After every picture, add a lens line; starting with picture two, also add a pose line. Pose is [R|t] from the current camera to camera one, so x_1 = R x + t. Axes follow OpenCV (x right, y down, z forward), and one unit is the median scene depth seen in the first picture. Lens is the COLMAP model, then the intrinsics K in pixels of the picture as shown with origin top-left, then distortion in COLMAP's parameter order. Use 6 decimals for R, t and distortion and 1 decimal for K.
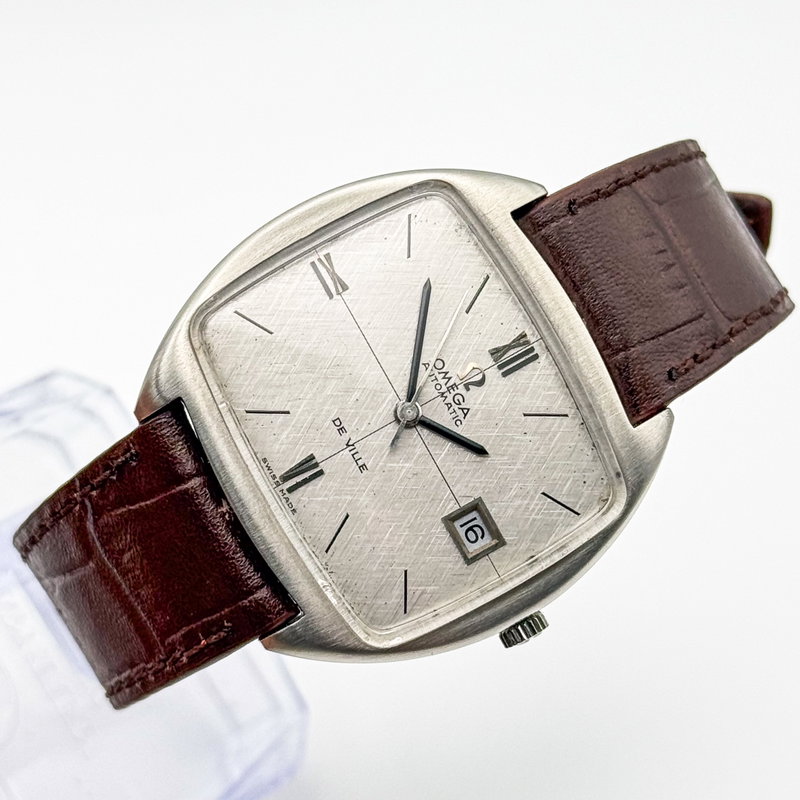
lens RADIAL K [[2587.0, 0, 401.3], [0, 2587.0, 357.9], [0, 0, 1]] dist [0.080282, 0.000000]
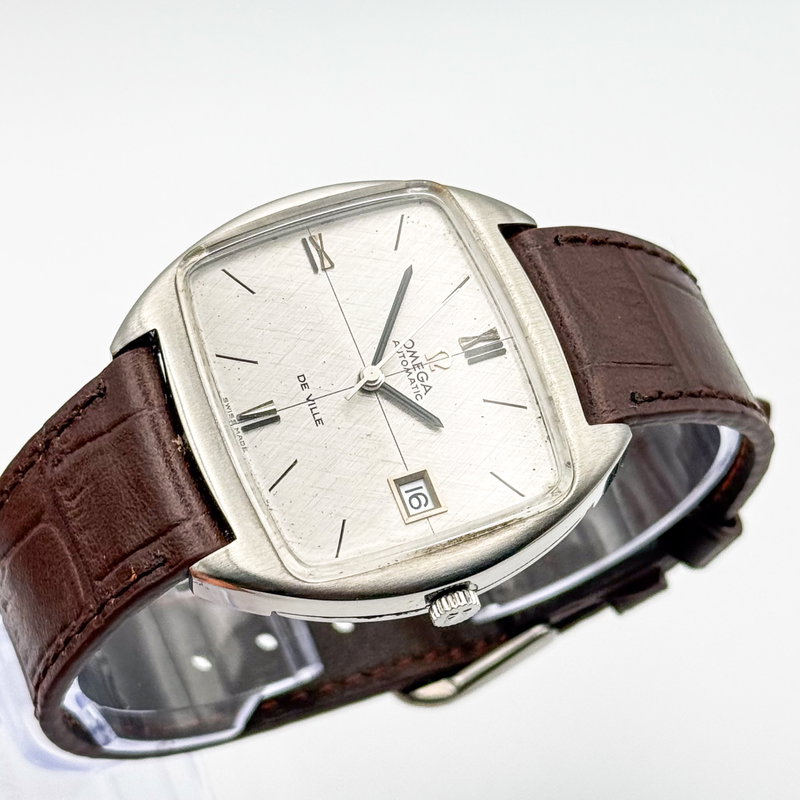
lens RADIAL K [[2587.0, 0, 408.0], [0, 2587.0, 396.2], [0, 0, 1]] dist [0.080282, 0.000000]
pose [[0.988487, 0.129175, -0.078785, 0.098217], [-0.149220, 0.918424, -0.366374, 0.399302], [0.025031, 0.373912, 0.927126, 0.052780]]
